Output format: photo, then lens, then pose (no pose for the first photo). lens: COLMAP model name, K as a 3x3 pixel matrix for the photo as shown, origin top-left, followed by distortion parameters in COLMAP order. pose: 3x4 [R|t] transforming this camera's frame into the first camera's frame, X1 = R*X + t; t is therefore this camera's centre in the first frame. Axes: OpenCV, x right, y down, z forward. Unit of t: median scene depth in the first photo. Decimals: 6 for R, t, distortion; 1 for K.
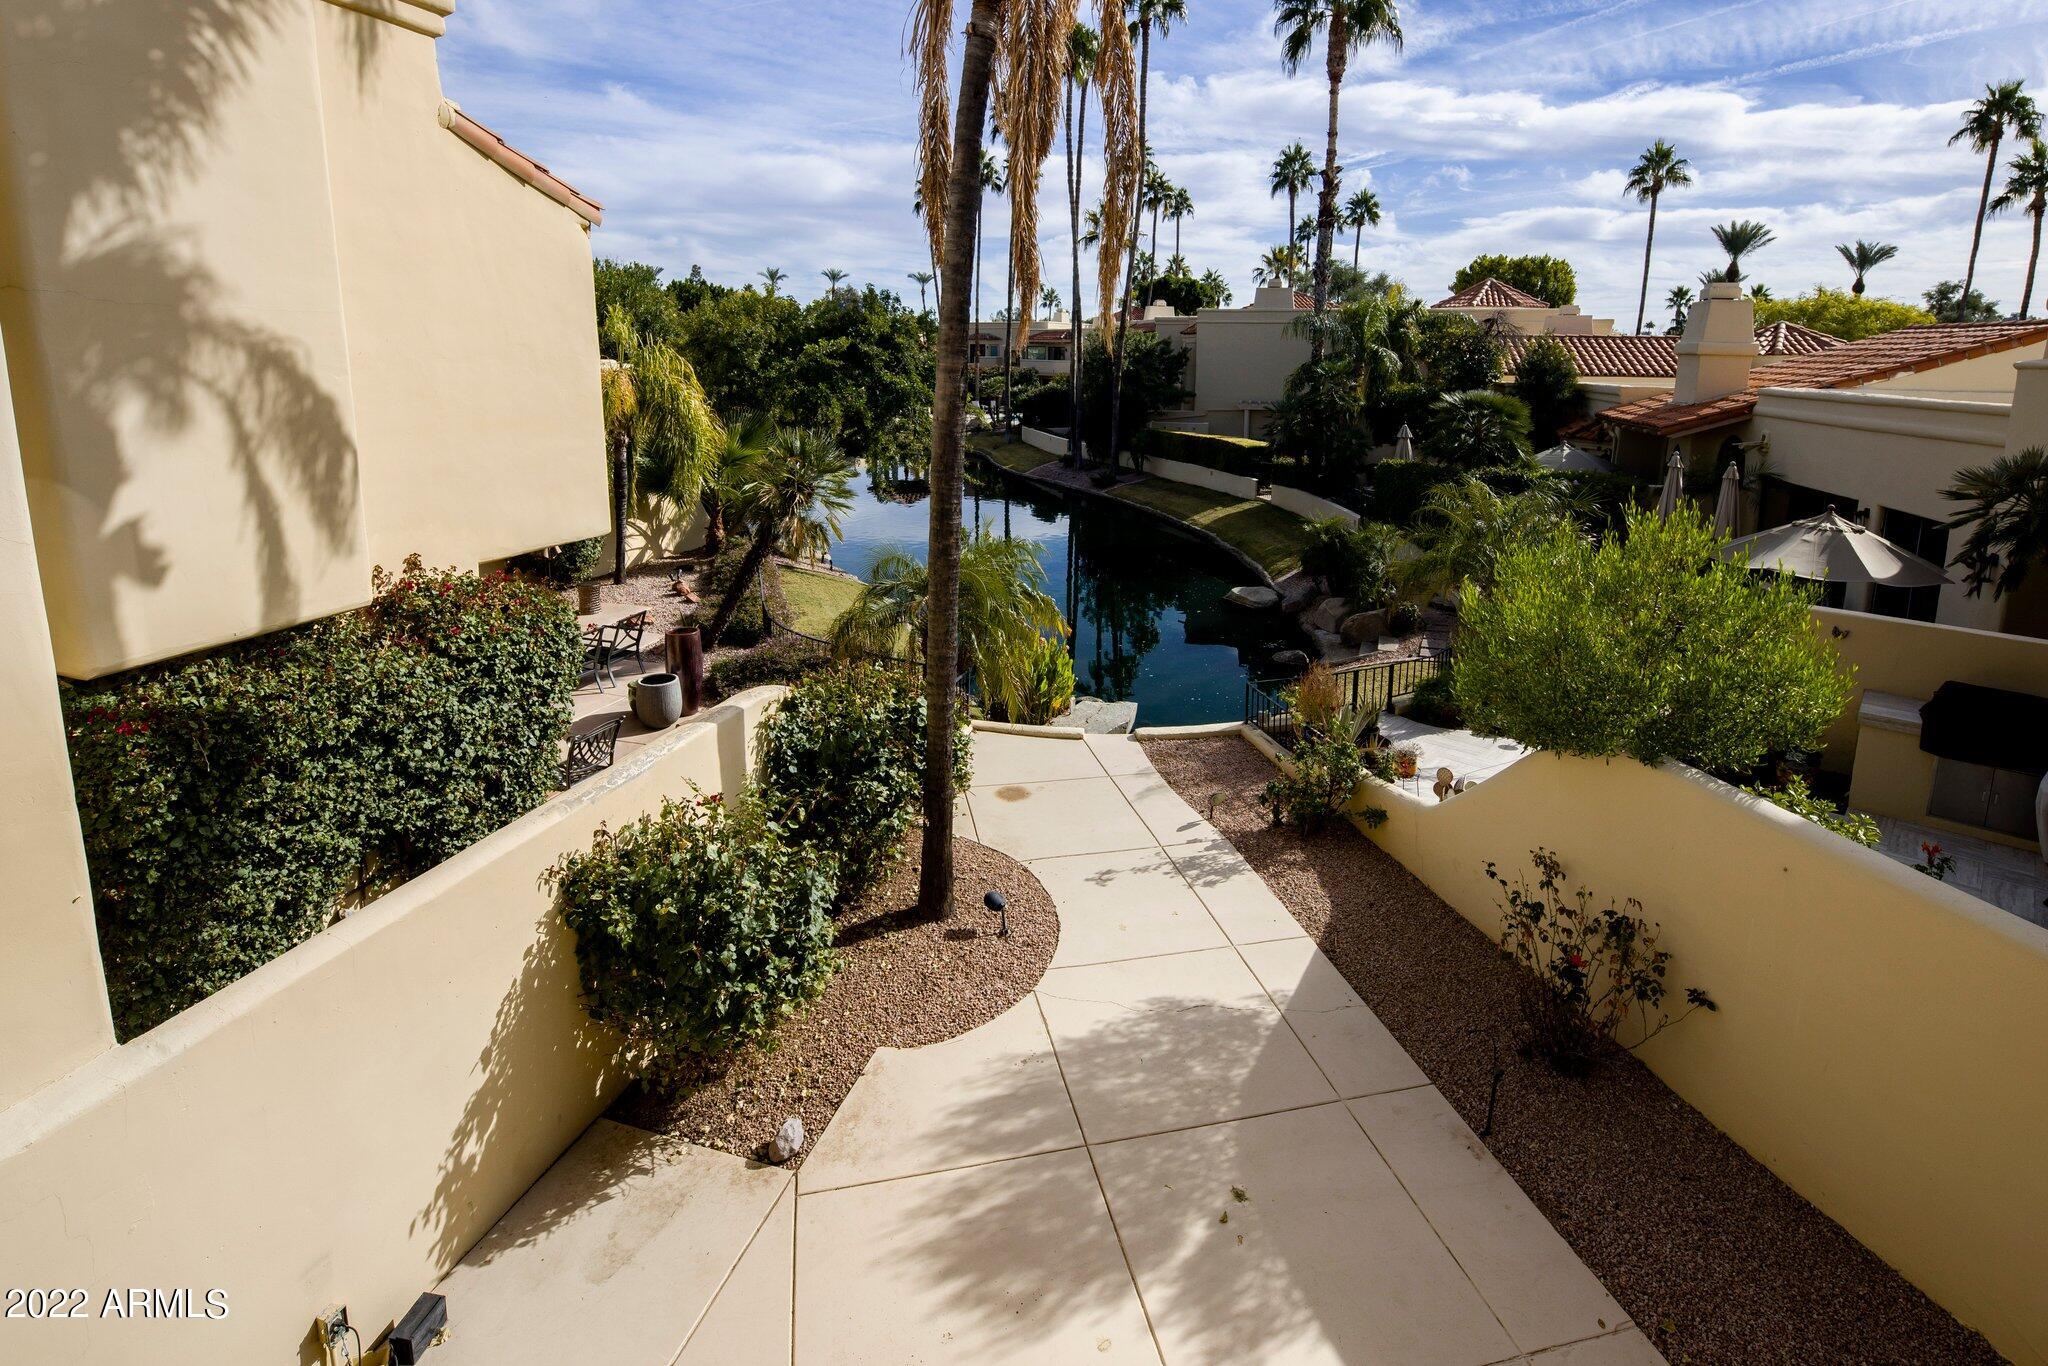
lens RADIAL K [[990.1, 0, 1029.0], [0, 990.1, 539.3], [0, 0, 1]] dist [-0.001551, -0.000766]
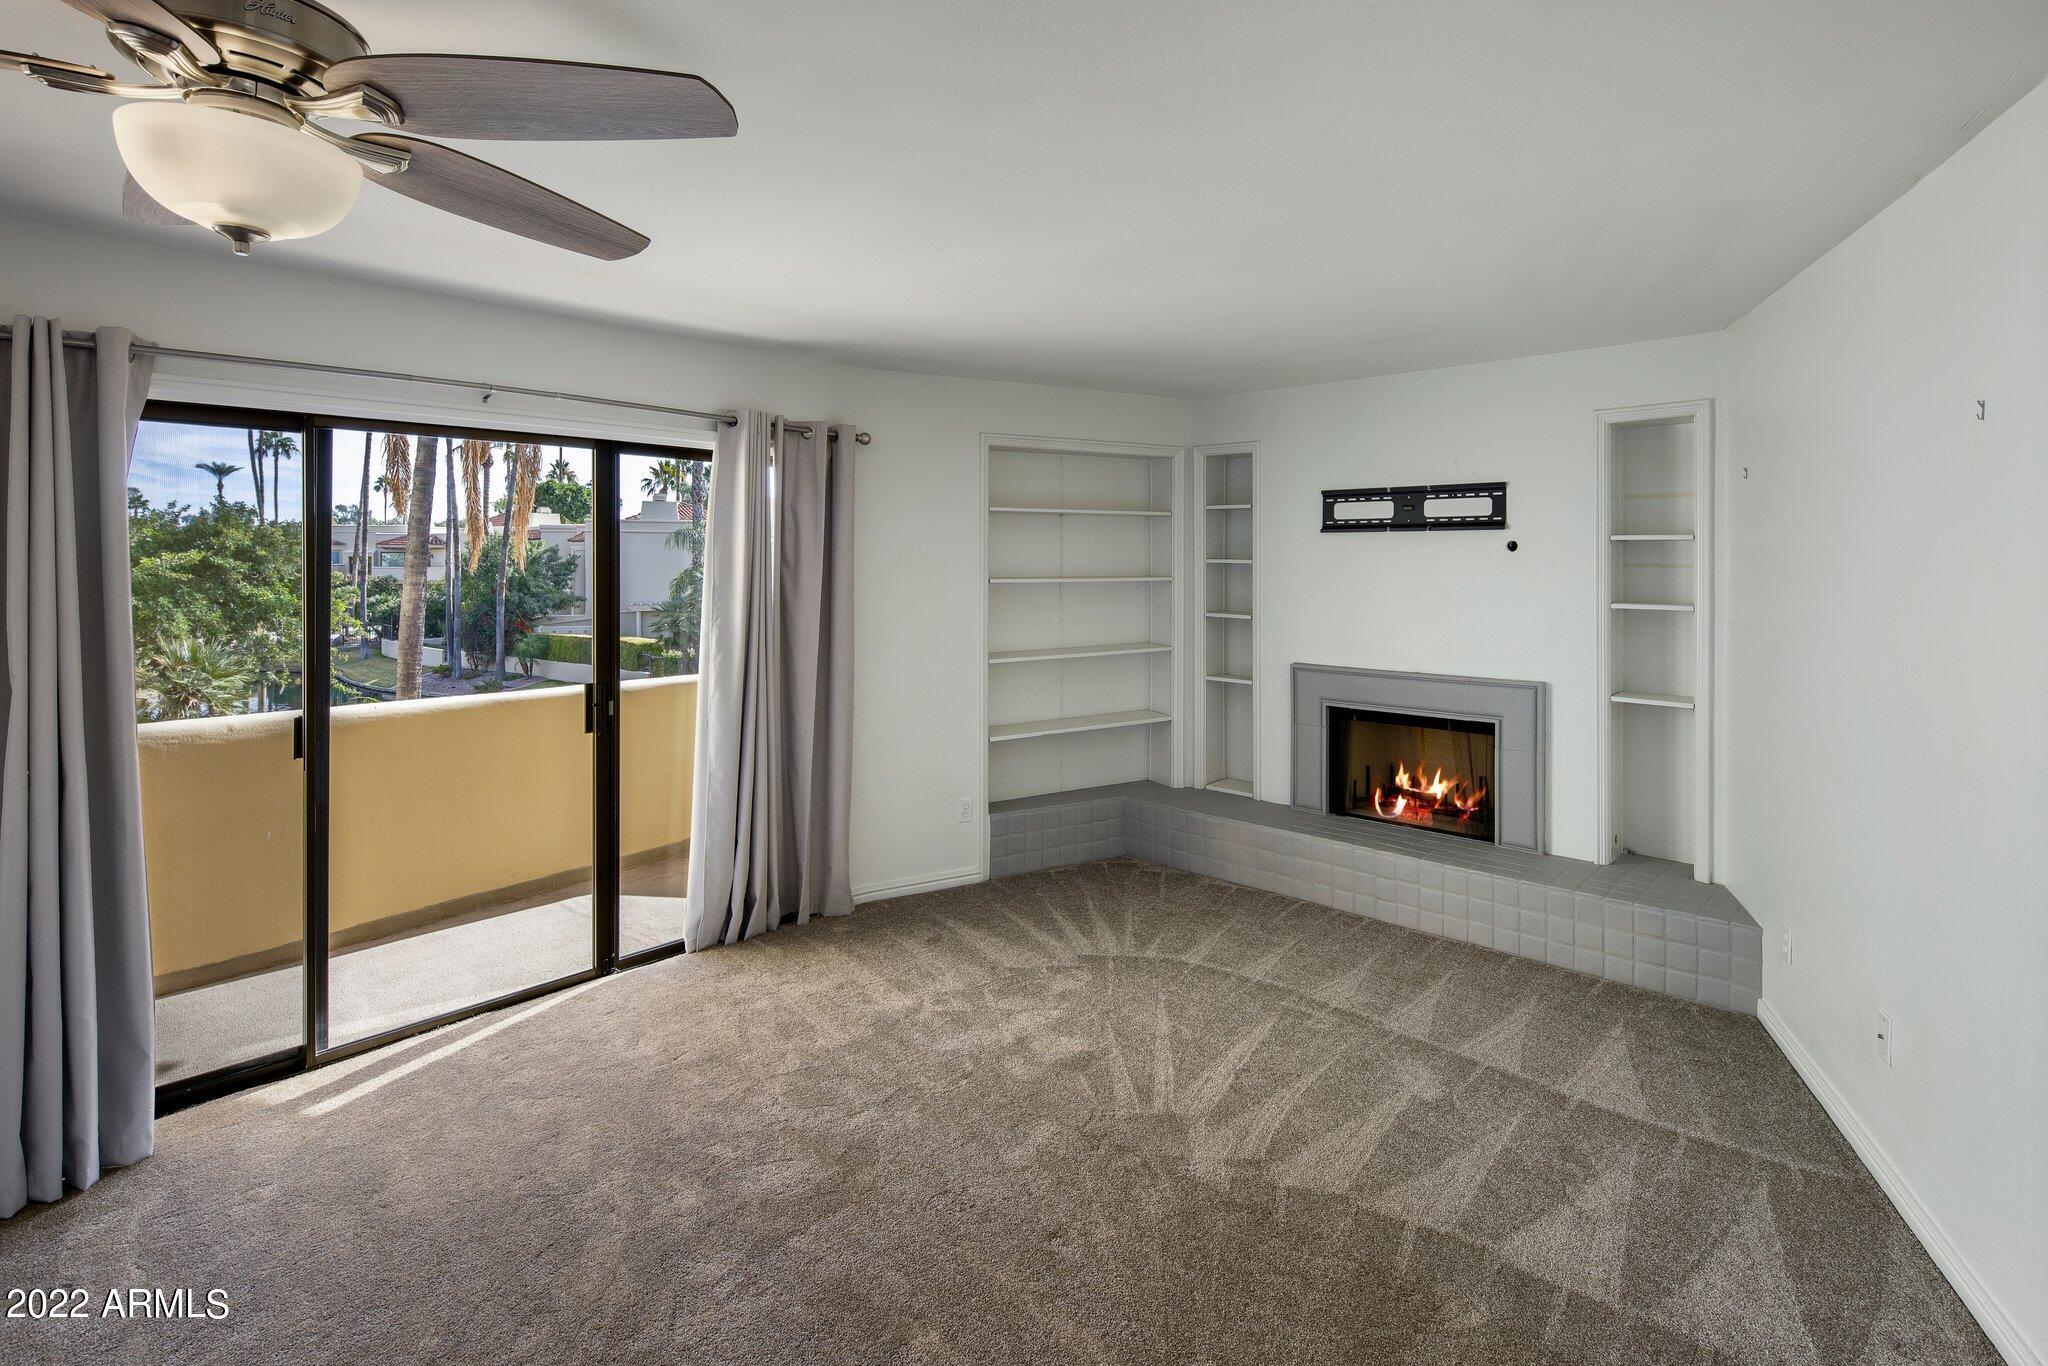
lens RADIAL K [[990.1, 0, 1029.0], [0, 990.1, 539.3], [0, 0, 1]] dist [-0.001551, -0.000766]
pose [[0.833052, 0.002283, 0.553189, -0.027805], [0.109092, 0.979676, -0.168325, 0.026319], [-0.542331, 0.200572, 0.815873, -0.164681]]
